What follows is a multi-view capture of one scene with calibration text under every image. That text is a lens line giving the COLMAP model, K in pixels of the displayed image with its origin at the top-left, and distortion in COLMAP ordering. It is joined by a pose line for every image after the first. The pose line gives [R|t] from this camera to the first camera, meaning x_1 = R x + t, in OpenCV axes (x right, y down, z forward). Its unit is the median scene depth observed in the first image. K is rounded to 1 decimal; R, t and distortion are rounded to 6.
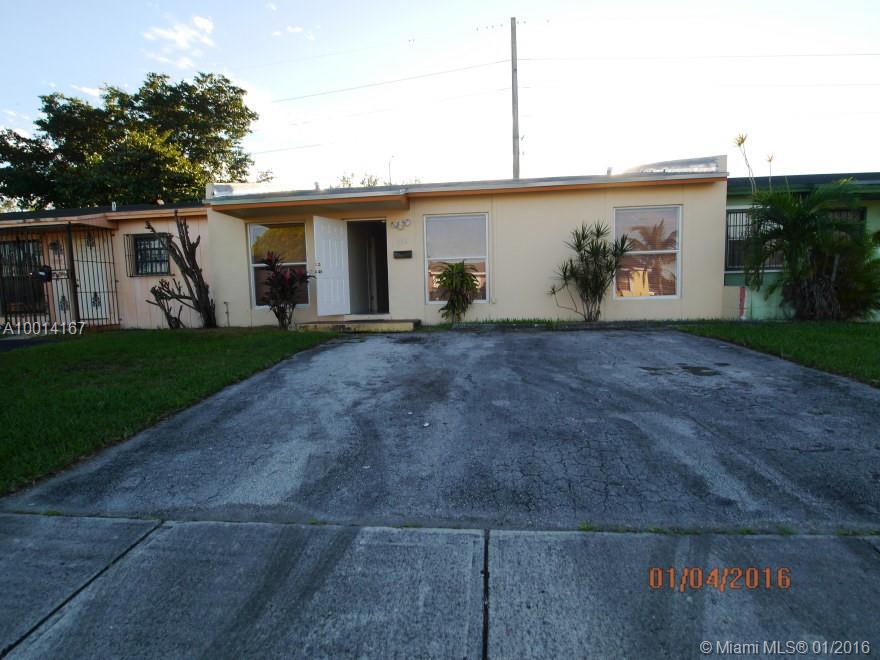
lens RADIAL K [[463.9, 0, 441.0], [0, 463.9, 337.2], [0, 0, 1]] dist [-0.000914, -0.018922]
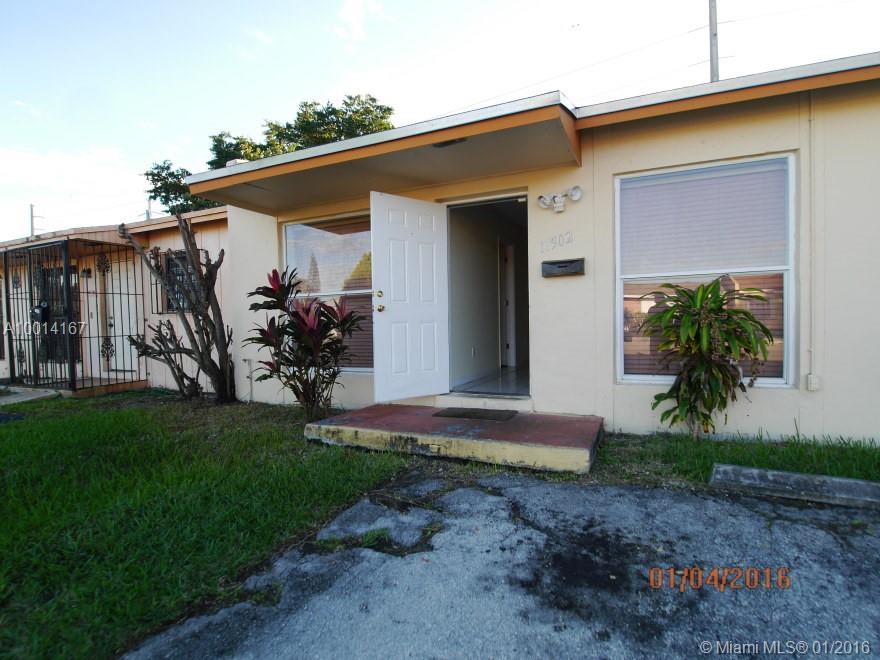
lens RADIAL K [[463.9, 0, 441.0], [0, 463.9, 337.2], [0, 0, 1]] dist [-0.000914, -0.018922]
pose [[0.945562, 0.015594, -0.325067, -0.041043], [-0.033082, 0.998283, -0.048340, -0.074854], [0.323755, 0.056462, 0.944455, 0.471165]]
